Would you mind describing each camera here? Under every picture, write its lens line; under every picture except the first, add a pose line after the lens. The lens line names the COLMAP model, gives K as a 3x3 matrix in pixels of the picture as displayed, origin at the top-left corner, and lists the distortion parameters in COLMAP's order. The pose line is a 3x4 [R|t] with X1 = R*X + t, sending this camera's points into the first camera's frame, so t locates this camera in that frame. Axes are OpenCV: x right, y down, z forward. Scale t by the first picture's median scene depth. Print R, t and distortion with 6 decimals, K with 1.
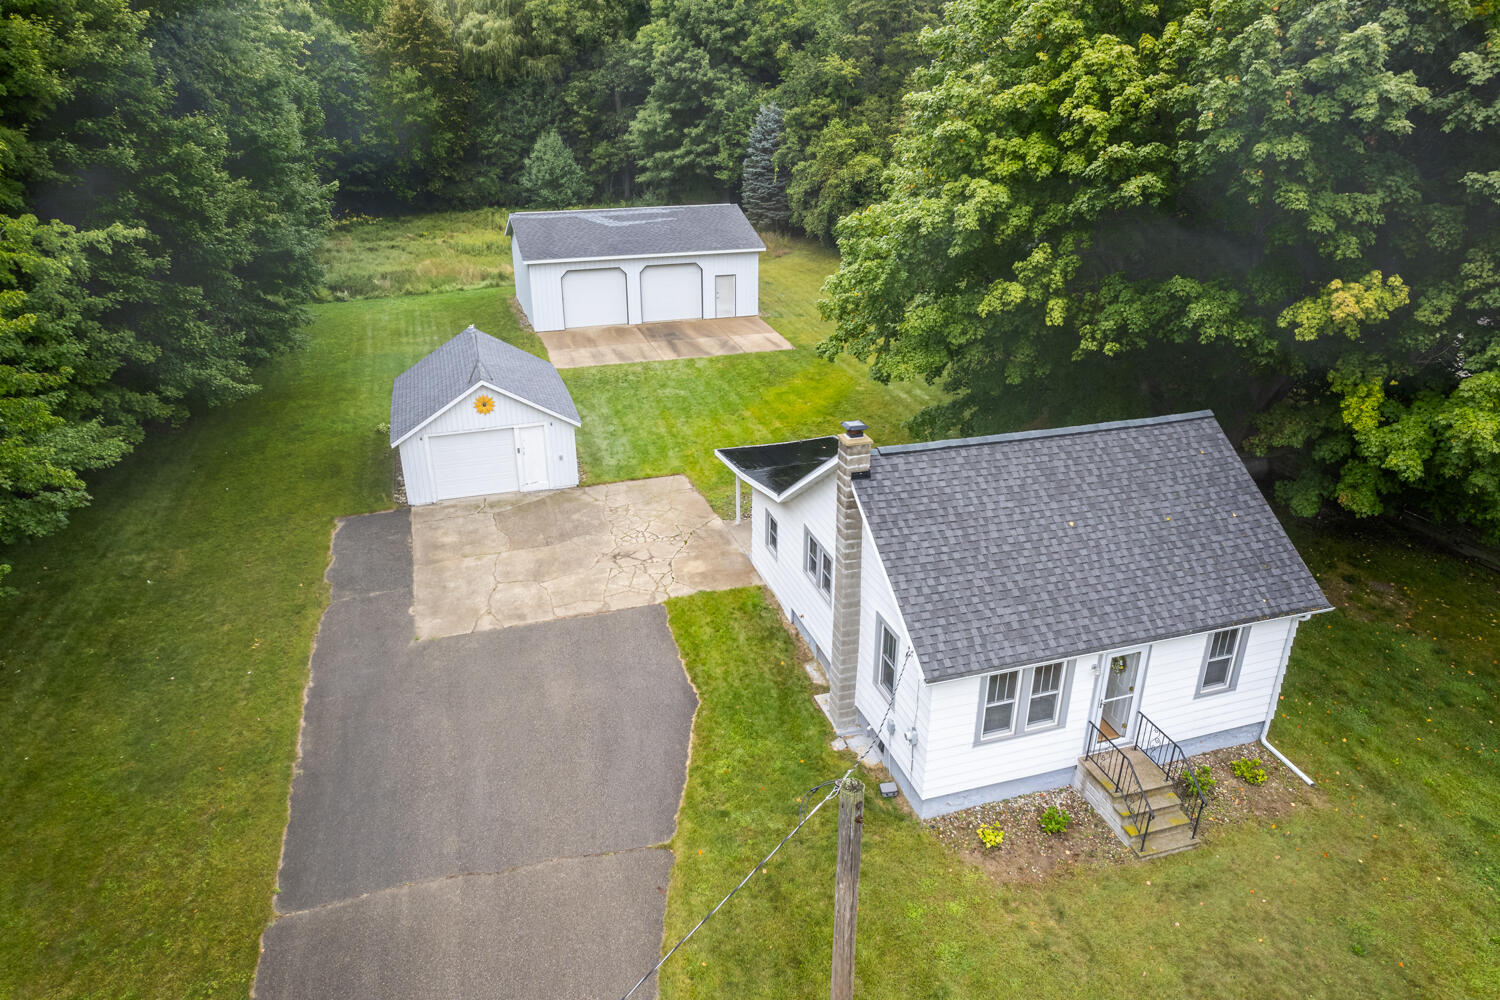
lens RADIAL K [[954.6, 0, 747.7], [0, 954.6, 498.3], [0, 0, 1]] dist [-0.037975, 0.001239]
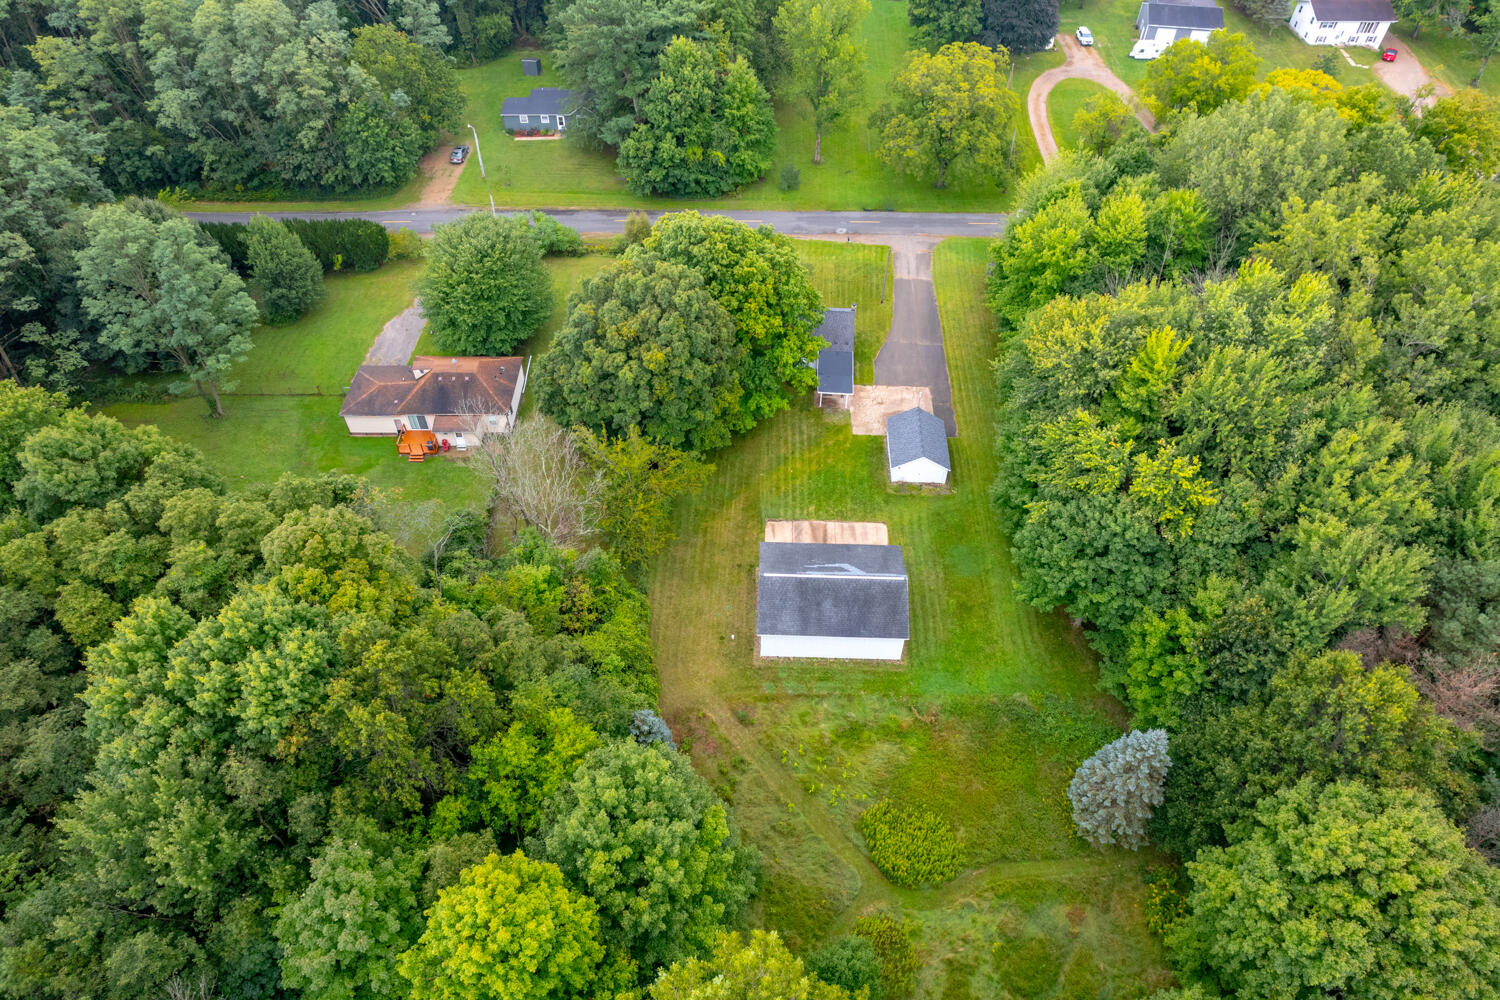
lens RADIAL K [[954.6, 0, 750.2], [0, 954.6, 501.4], [0, 0, 1]] dist [-0.037975, 0.001239]
pose [[-0.940096, -0.259174, 0.221469, -0.367128], [0.131449, 0.323829, 0.936940, -2.145631], [-0.314548, 0.909925, -0.270362, 1.584202]]
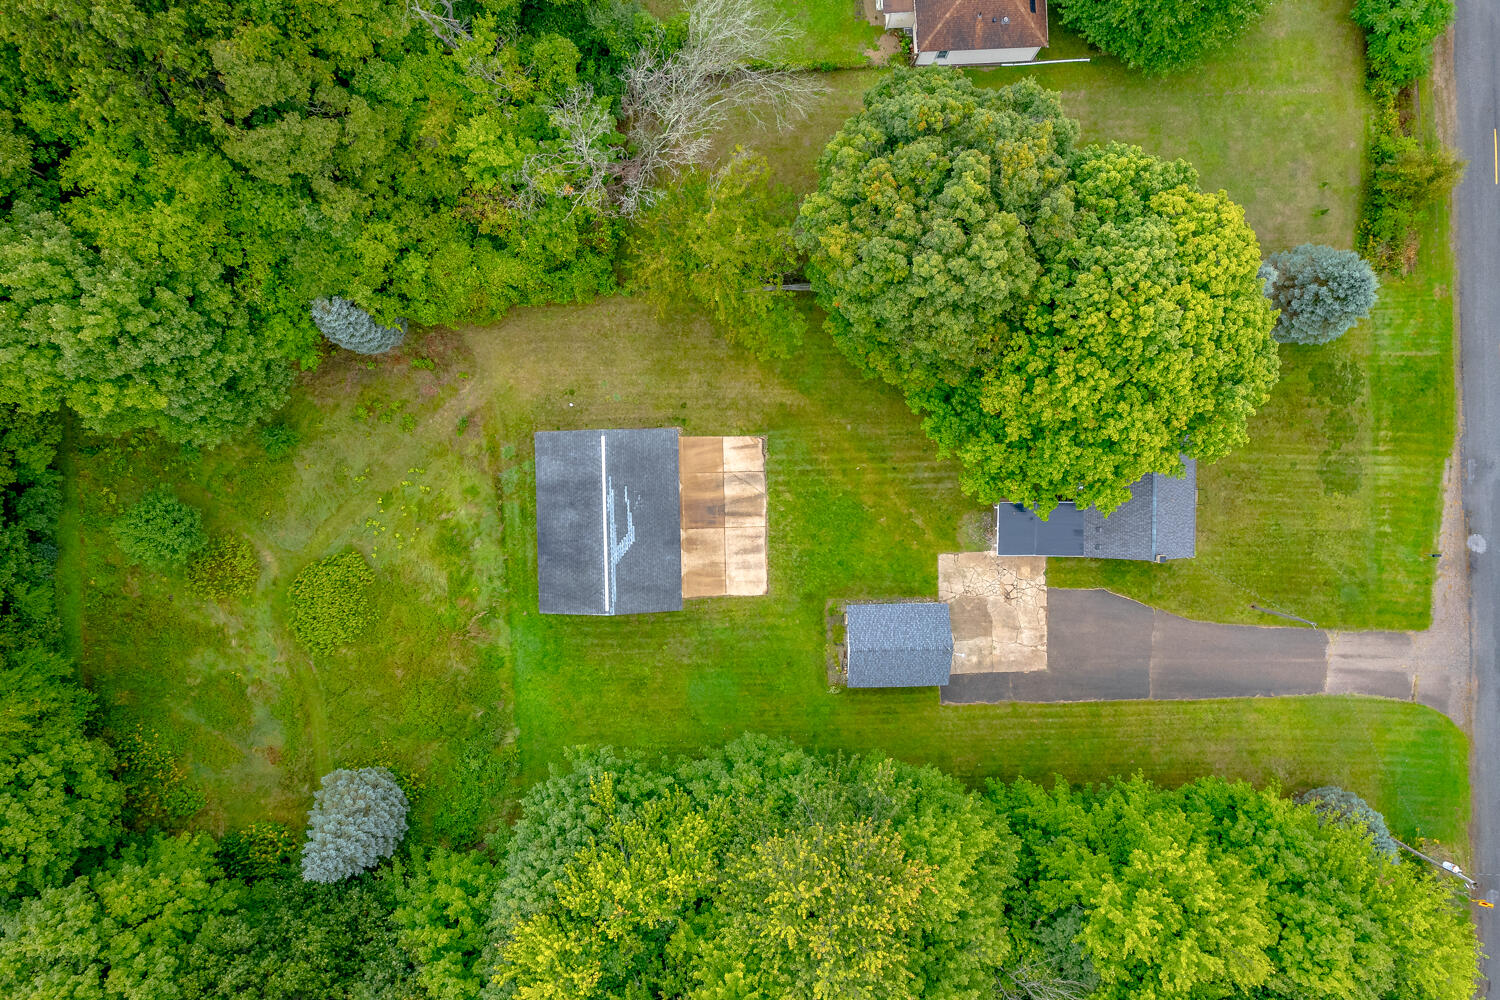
lens RADIAL K [[954.6, 0, 748.8], [0, 954.6, 498.0], [0, 0, 1]] dist [-0.037975, 0.001239]
pose [[0.290740, -0.956725, -0.012184, -0.031997], [0.392288, 0.107579, 0.913530, -1.614482], [-0.872686, -0.270379, 0.406590, 0.391629]]
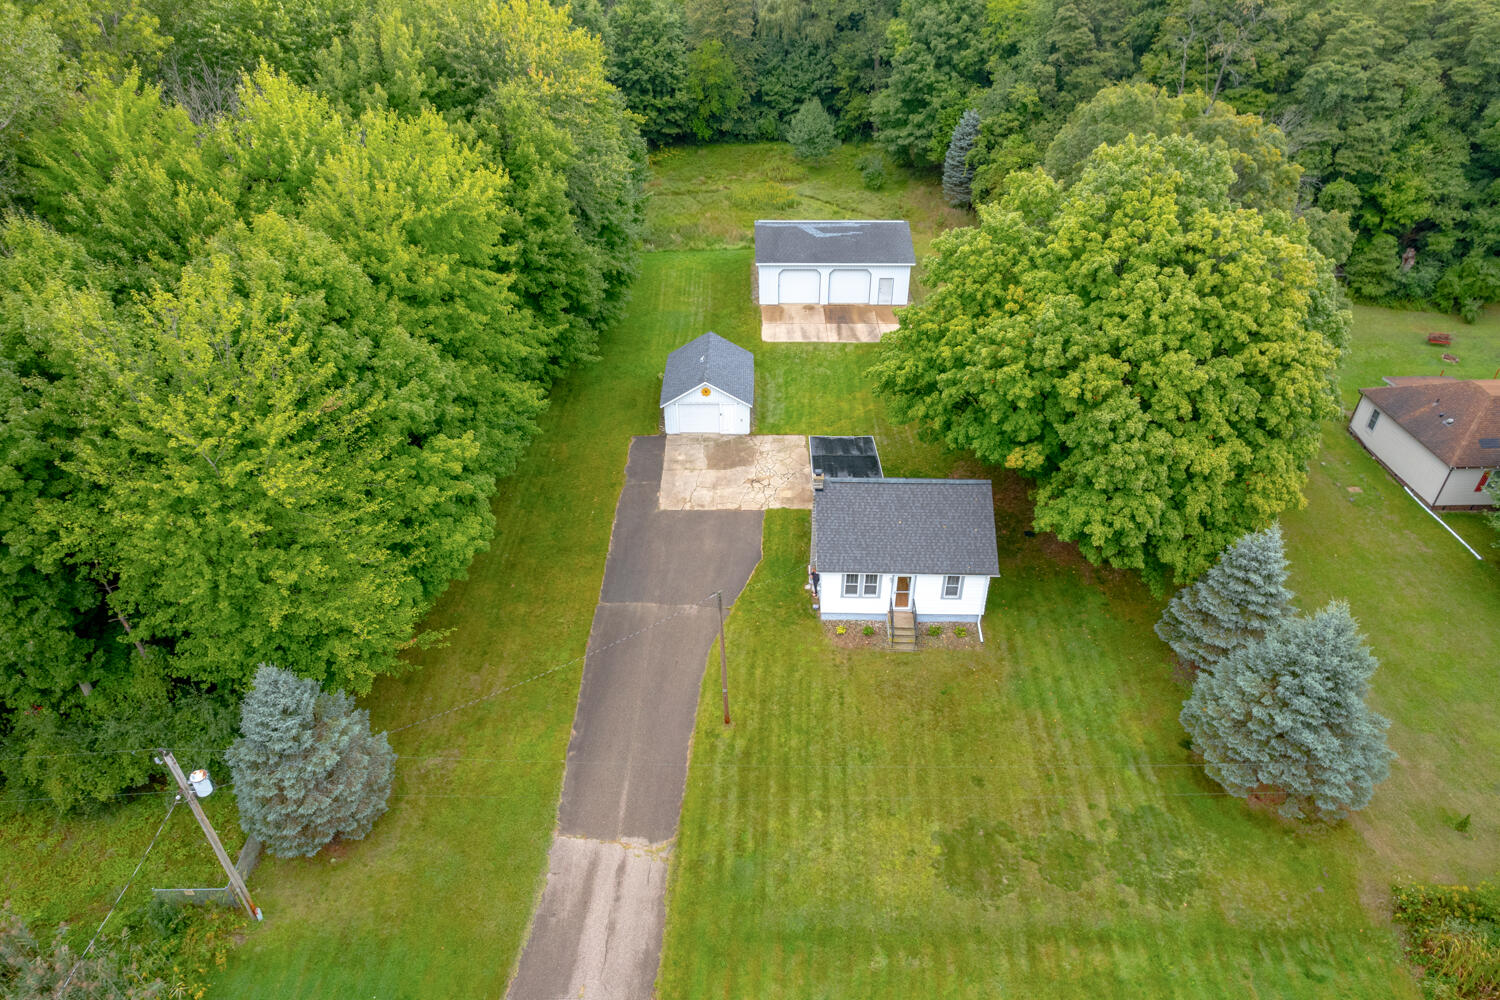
lens RADIAL K [[954.6, 0, 746.3], [0, 954.6, 506.6], [0, 0, 1]] dist [-0.037975, 0.001239]
pose [[0.948802, 0.181550, -0.258485, 0.248879], [-0.123582, 0.966449, 0.225173, -0.221005], [0.290693, -0.181701, 0.939405, -0.615667]]
